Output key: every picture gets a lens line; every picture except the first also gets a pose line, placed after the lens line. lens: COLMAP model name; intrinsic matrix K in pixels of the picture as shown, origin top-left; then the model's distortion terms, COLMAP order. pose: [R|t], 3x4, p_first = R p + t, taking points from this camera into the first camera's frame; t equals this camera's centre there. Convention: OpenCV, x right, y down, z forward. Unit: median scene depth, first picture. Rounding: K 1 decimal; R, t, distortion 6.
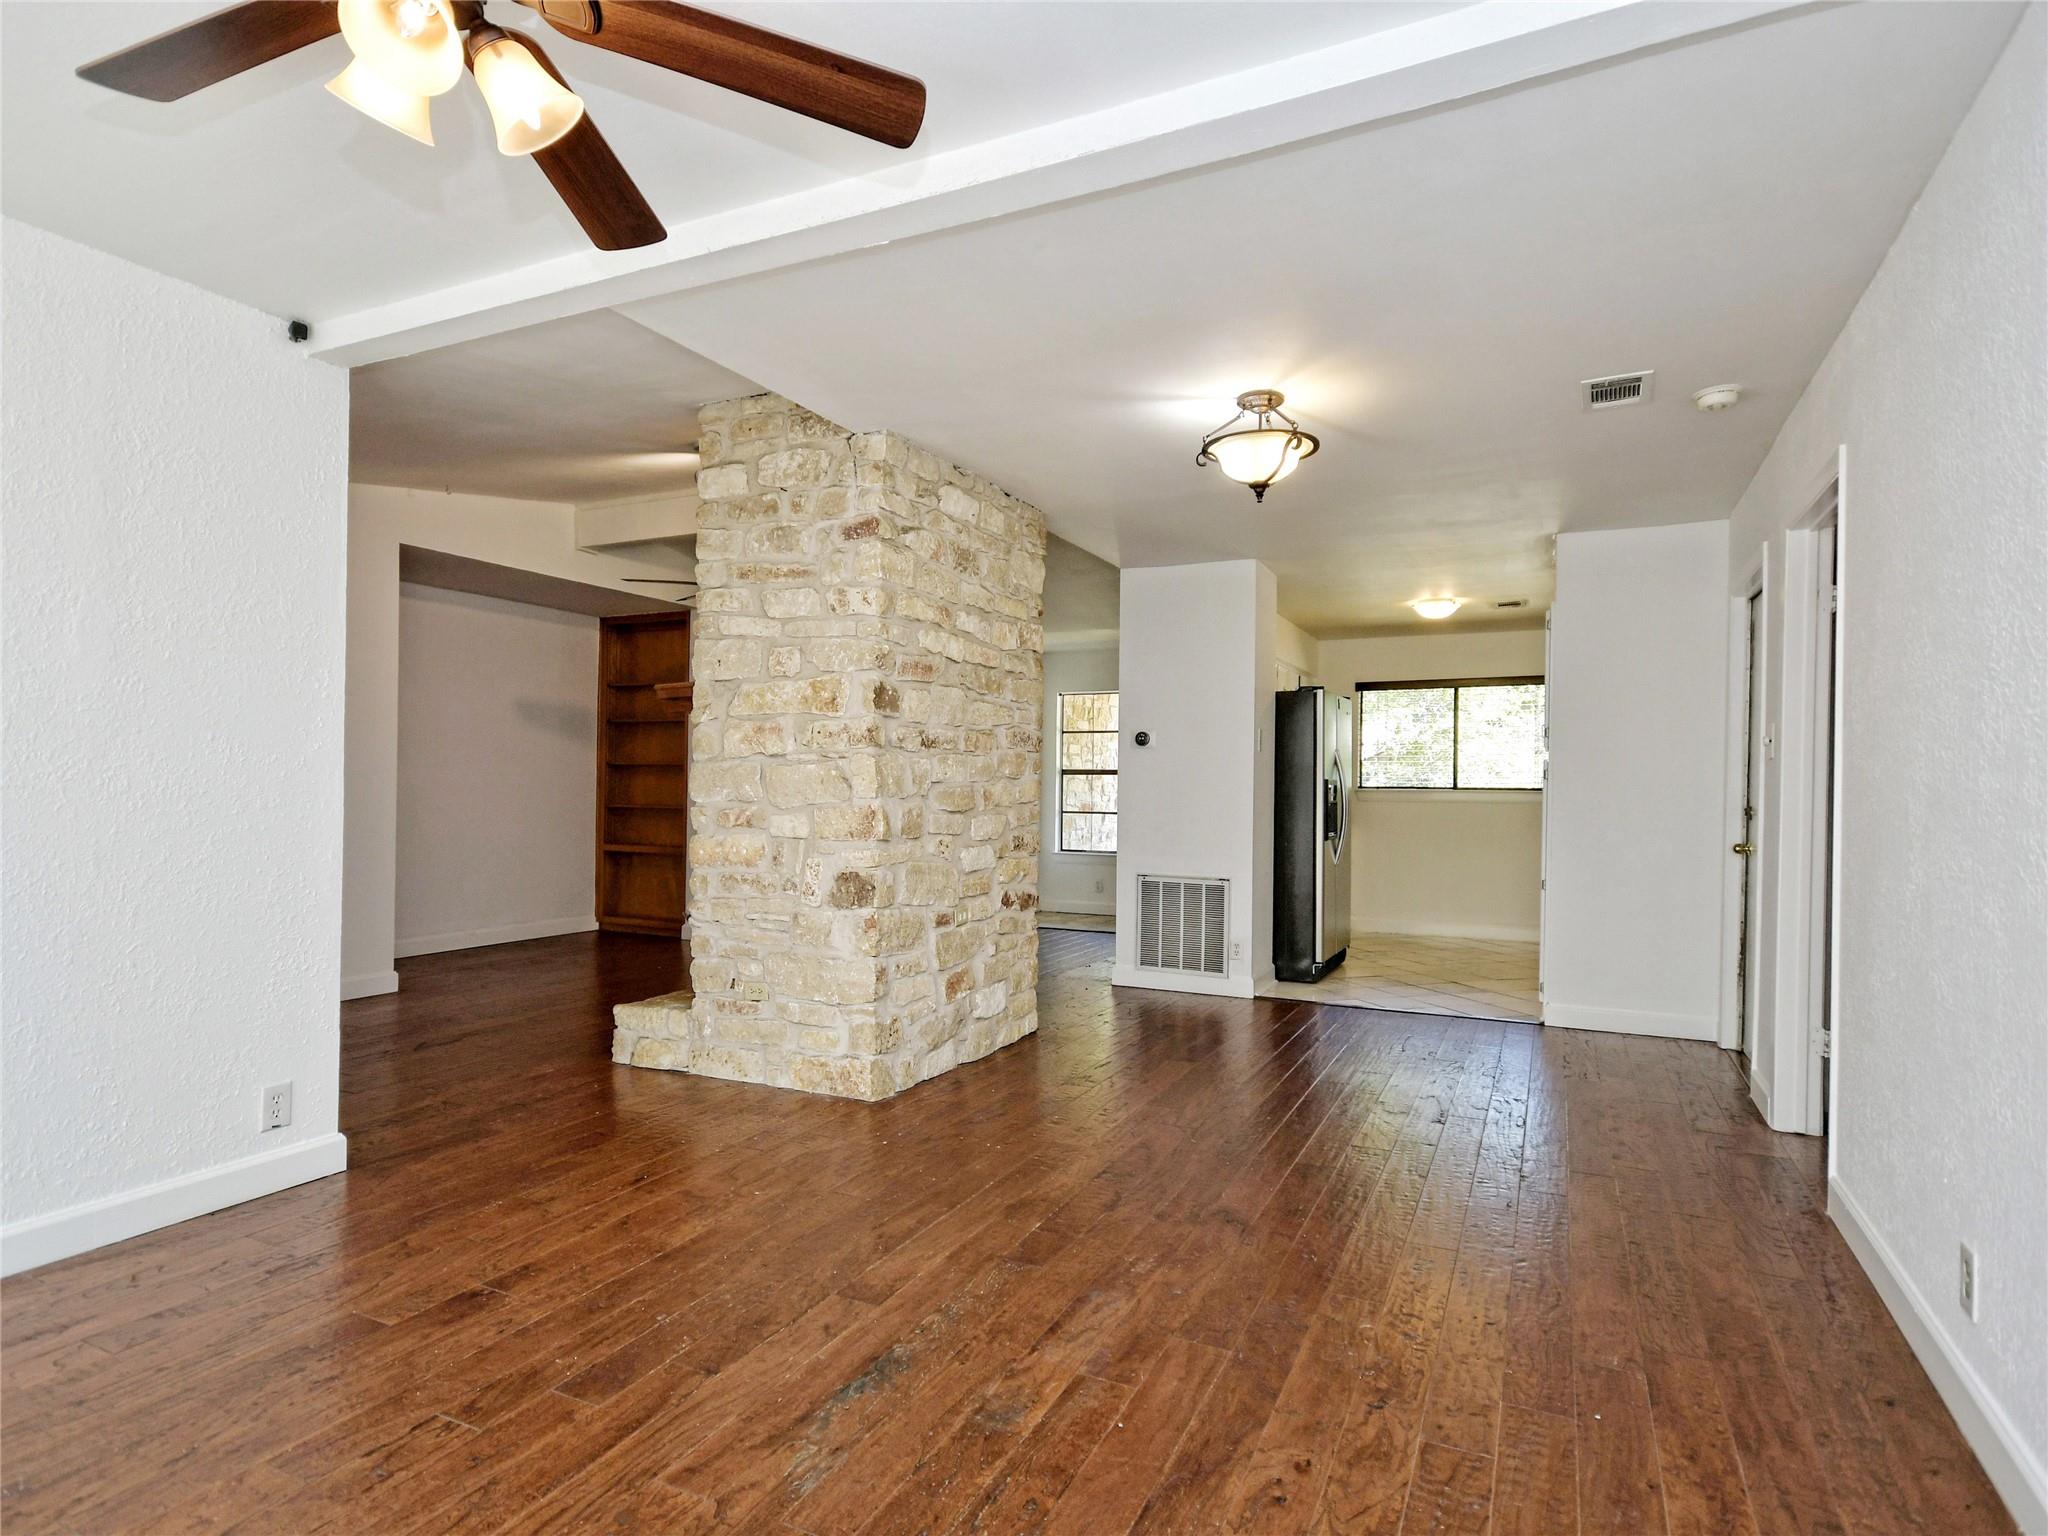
lens RADIAL K [[1118.1, 0, 1022.0], [0, 1118.1, 776.2], [0, 0, 1]] dist [0.001918, 0.000951]
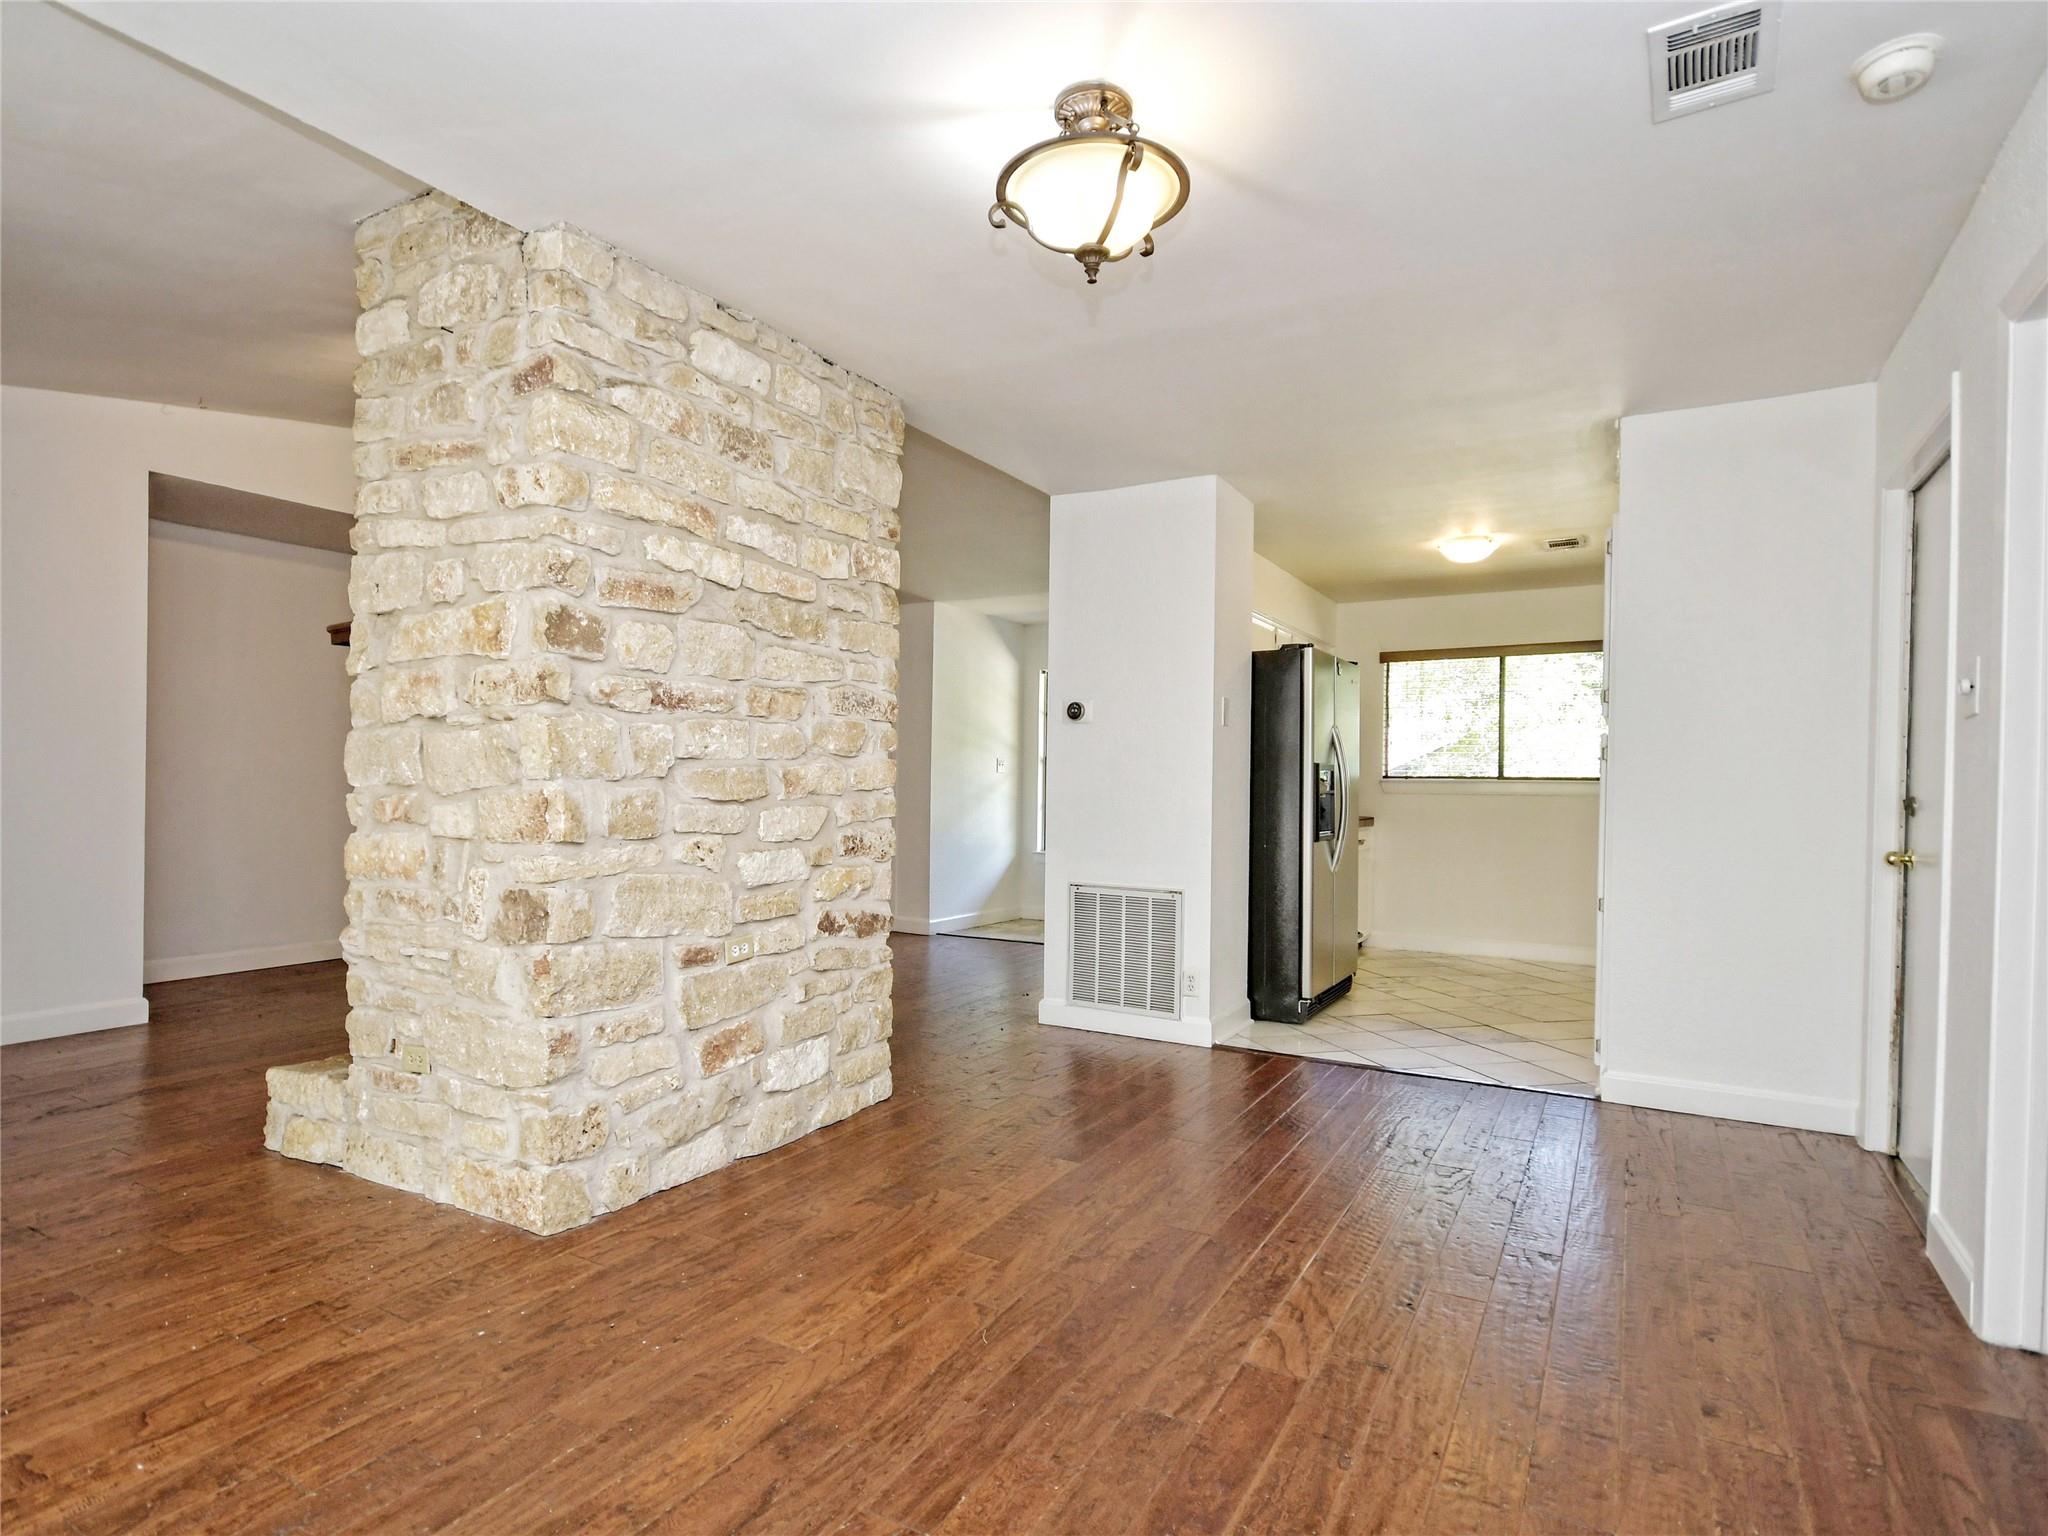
lens RADIAL K [[1085.1, 0, 1028.0], [0, 1085.1, 778.7], [0, 0, 1]] dist [0.015225, -0.008599]
pose [[0.997875, 0.000709, -0.065159, 0.178962], [-0.000397, 0.999988, 0.004807, 0.014641], [0.065162, -0.004771, 0.997863, 0.342481]]
